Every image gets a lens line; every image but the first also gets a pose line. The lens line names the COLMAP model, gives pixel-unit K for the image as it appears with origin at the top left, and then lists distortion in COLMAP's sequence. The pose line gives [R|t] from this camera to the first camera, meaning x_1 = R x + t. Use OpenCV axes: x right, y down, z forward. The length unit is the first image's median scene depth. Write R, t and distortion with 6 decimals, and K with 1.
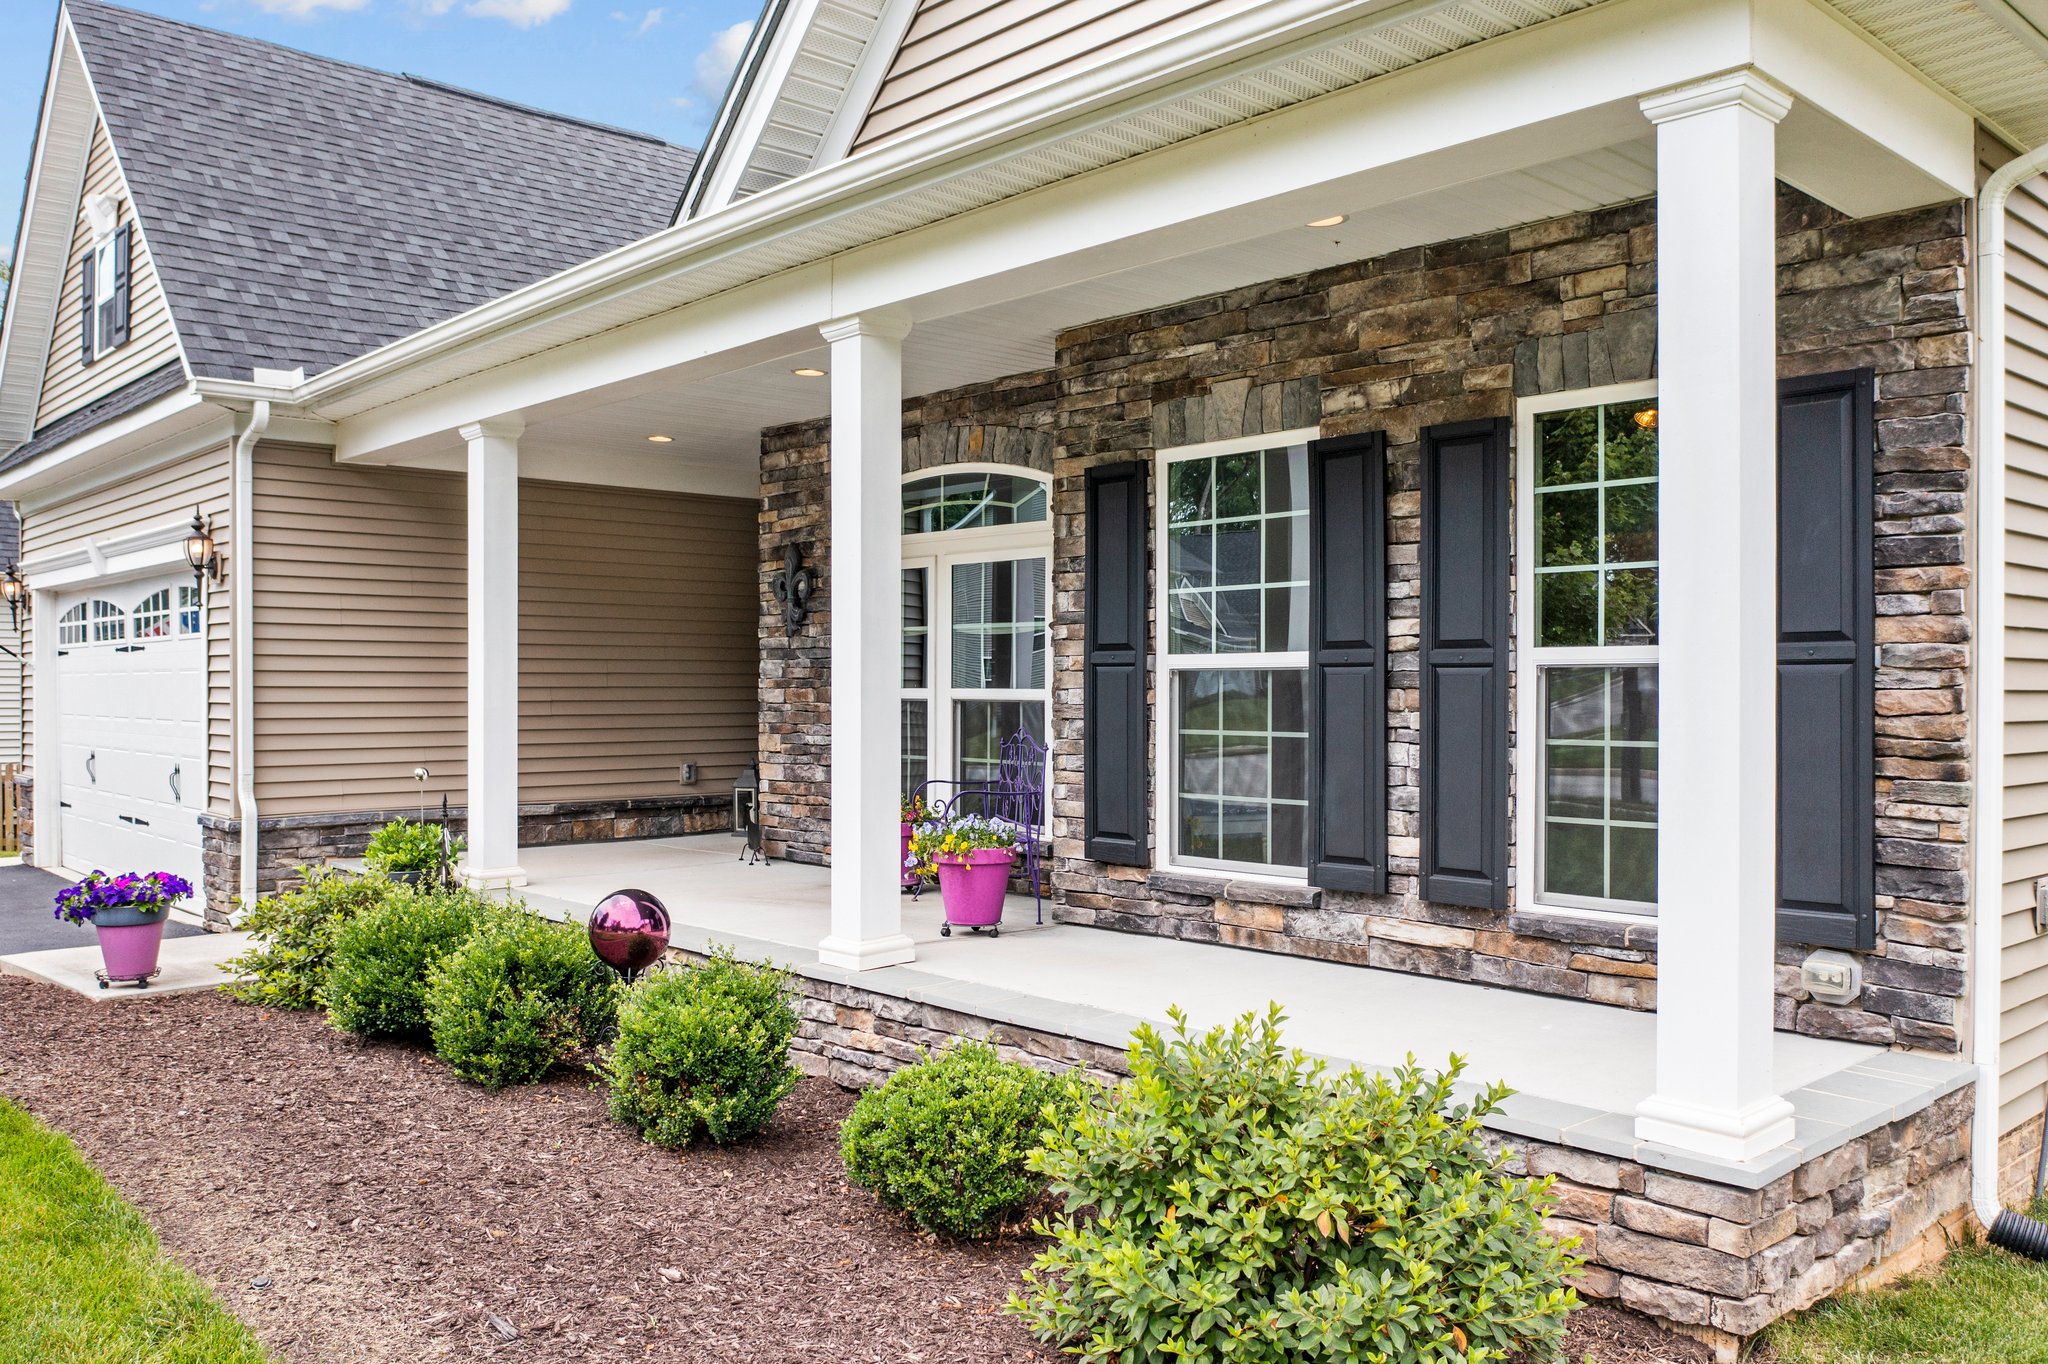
lens RADIAL K [[1629.5, 0, 1001.9], [0, 1629.5, 707.8], [0, 0, 1]] dist [-0.019862, -0.006210]
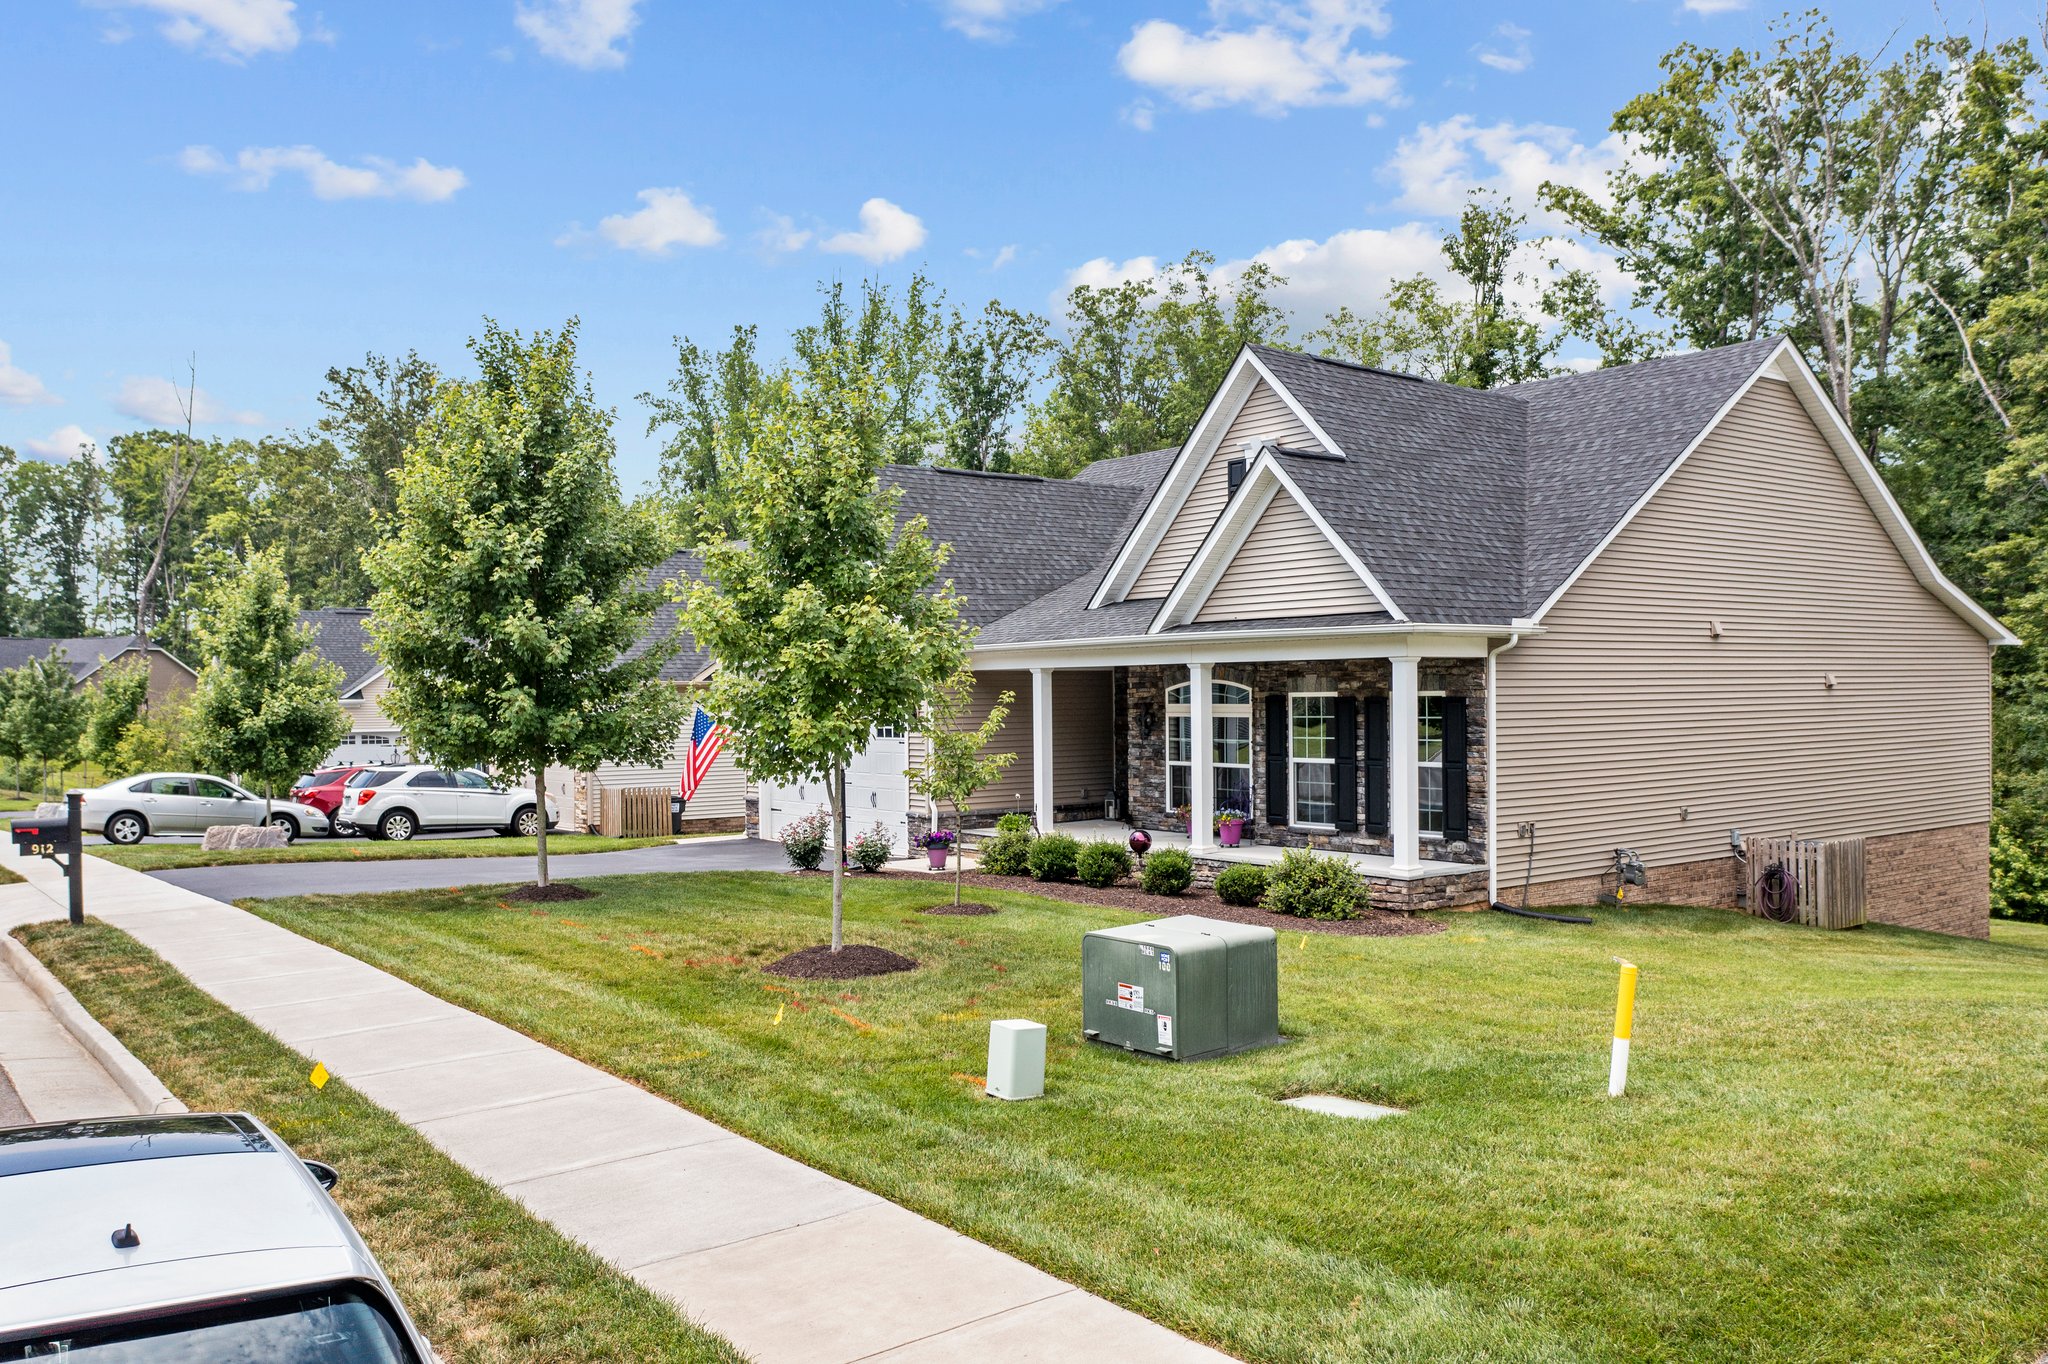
lens RADIAL K [[1629.5, 0, 989.7], [0, 1629.5, 722.6], [0, 0, 1]] dist [-0.019862, -0.006210]
pose [[0.994648, -0.011136, -0.102717, -0.160475], [0.011821, 0.999912, 0.006059, -0.129039], [0.102640, -0.007241, 0.994692, -2.237081]]
